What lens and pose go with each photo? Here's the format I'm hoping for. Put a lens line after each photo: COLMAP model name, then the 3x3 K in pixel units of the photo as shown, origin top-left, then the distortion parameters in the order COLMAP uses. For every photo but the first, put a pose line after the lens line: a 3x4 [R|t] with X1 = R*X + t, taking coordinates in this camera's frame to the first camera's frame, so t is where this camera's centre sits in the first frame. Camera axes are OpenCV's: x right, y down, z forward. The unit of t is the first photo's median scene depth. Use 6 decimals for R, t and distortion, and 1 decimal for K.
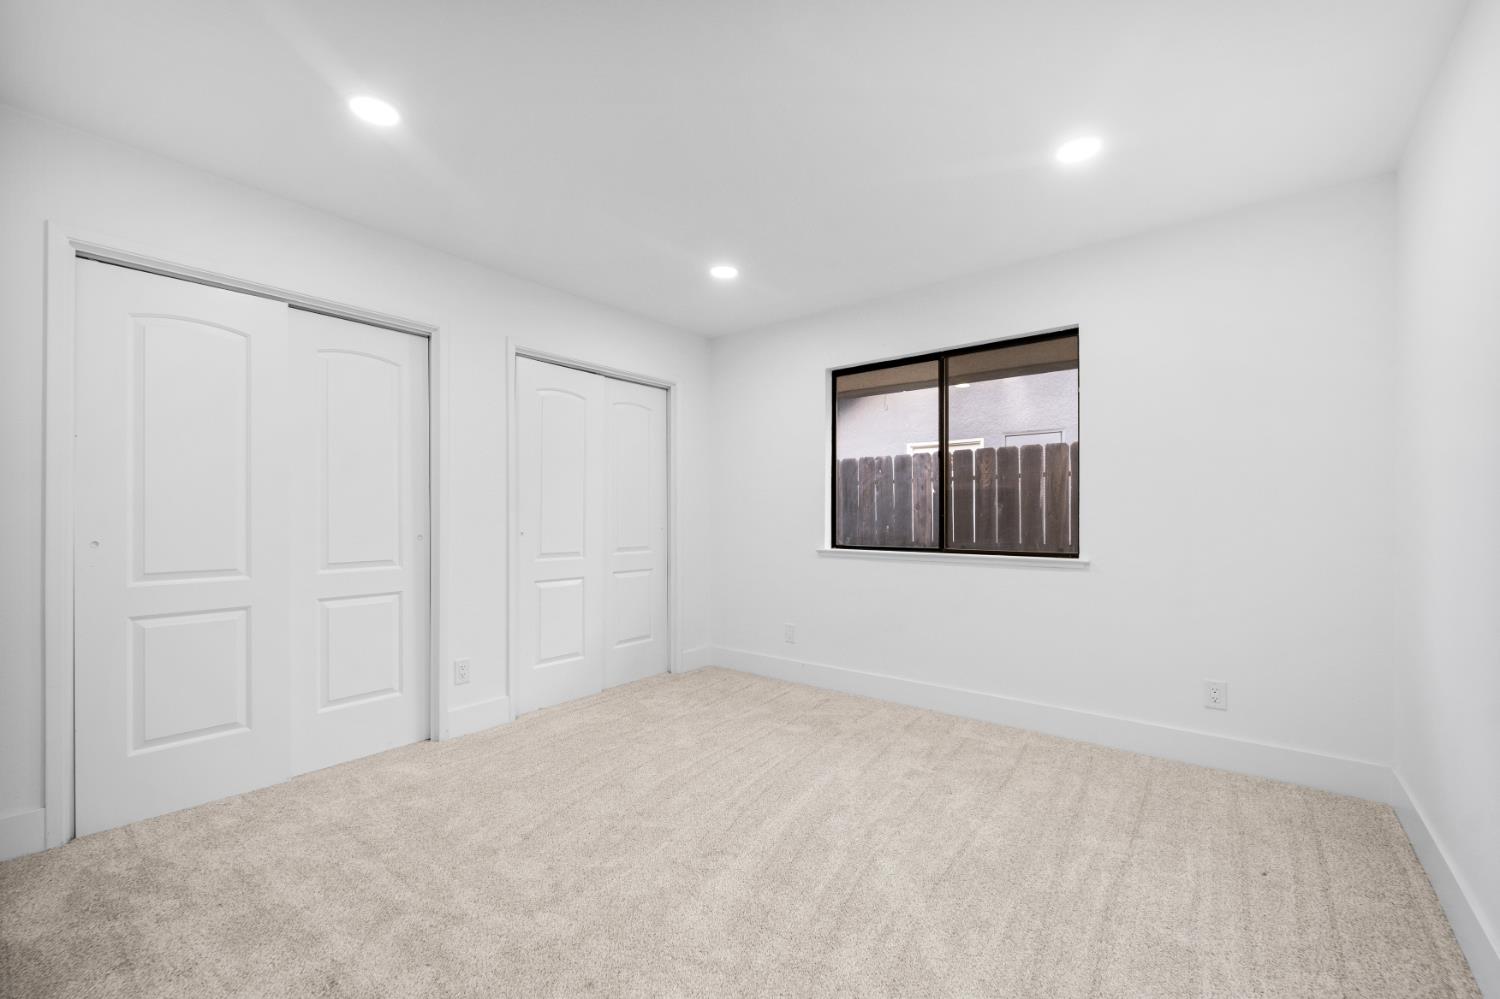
lens RADIAL K [[617.9, 0, 744.1], [0, 617.9, 512.6], [0, 0, 1]] dist [0.000962, -0.003462]
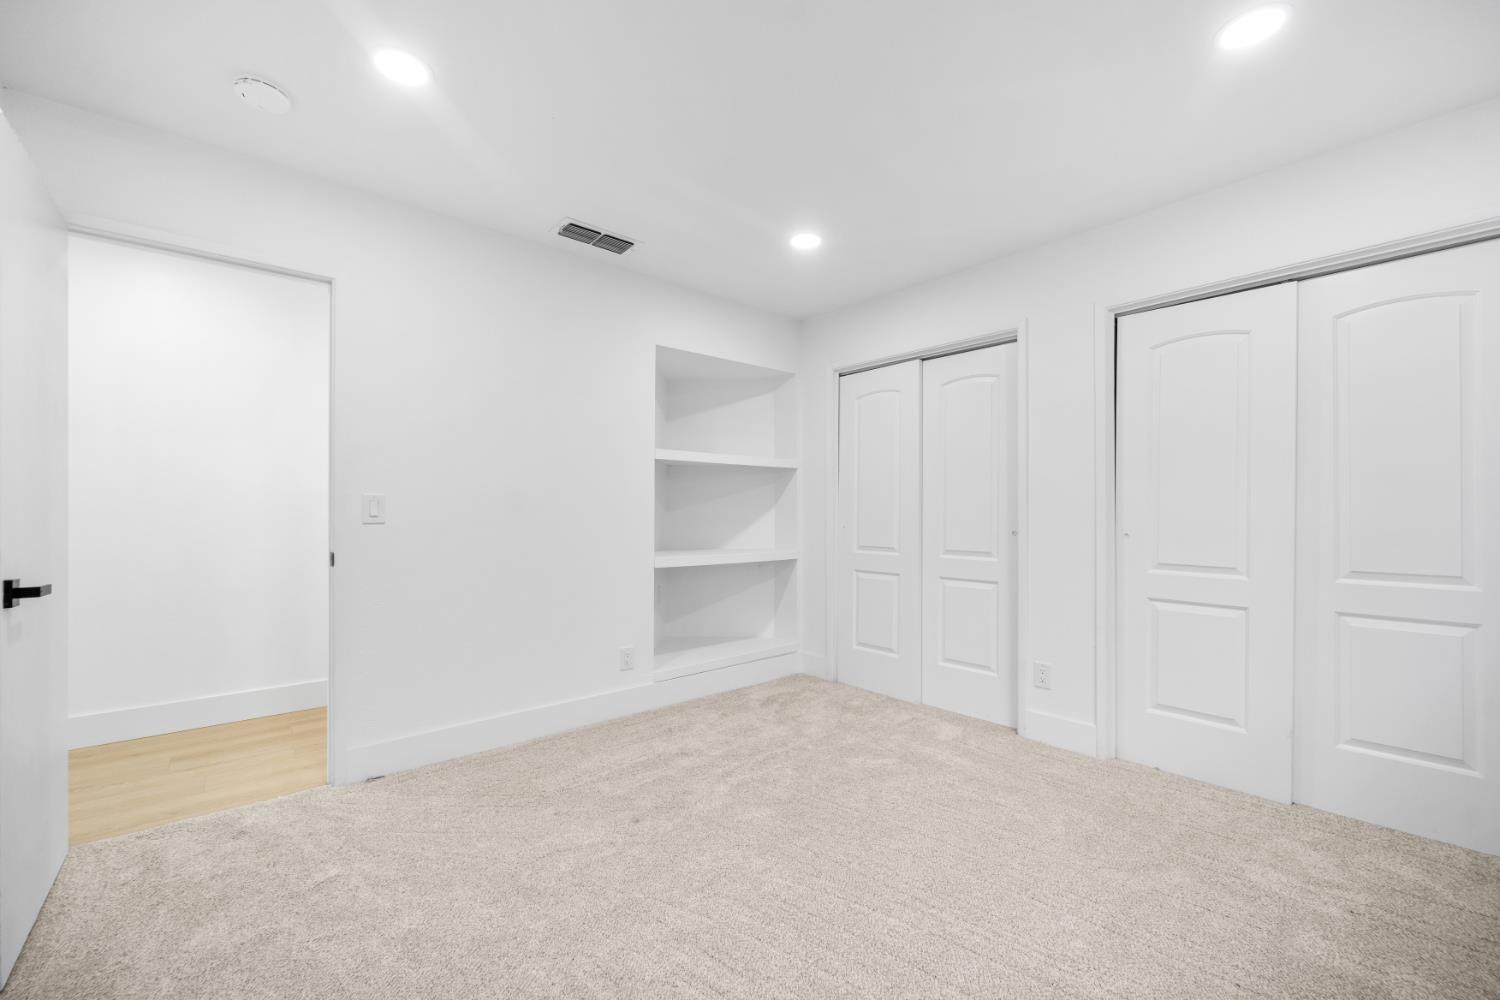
lens RADIAL K [[607.3, 0, 751.7], [0, 607.3, 507.0], [0, 0, 1]] dist [-0.000401, -0.000188]
pose [[-0.168376, -0.011878, -0.985651, 0.556897], [-0.001990, 0.999929, -0.011710, 0.007683], [0.985721, -0.000010, -0.168388, 0.719338]]
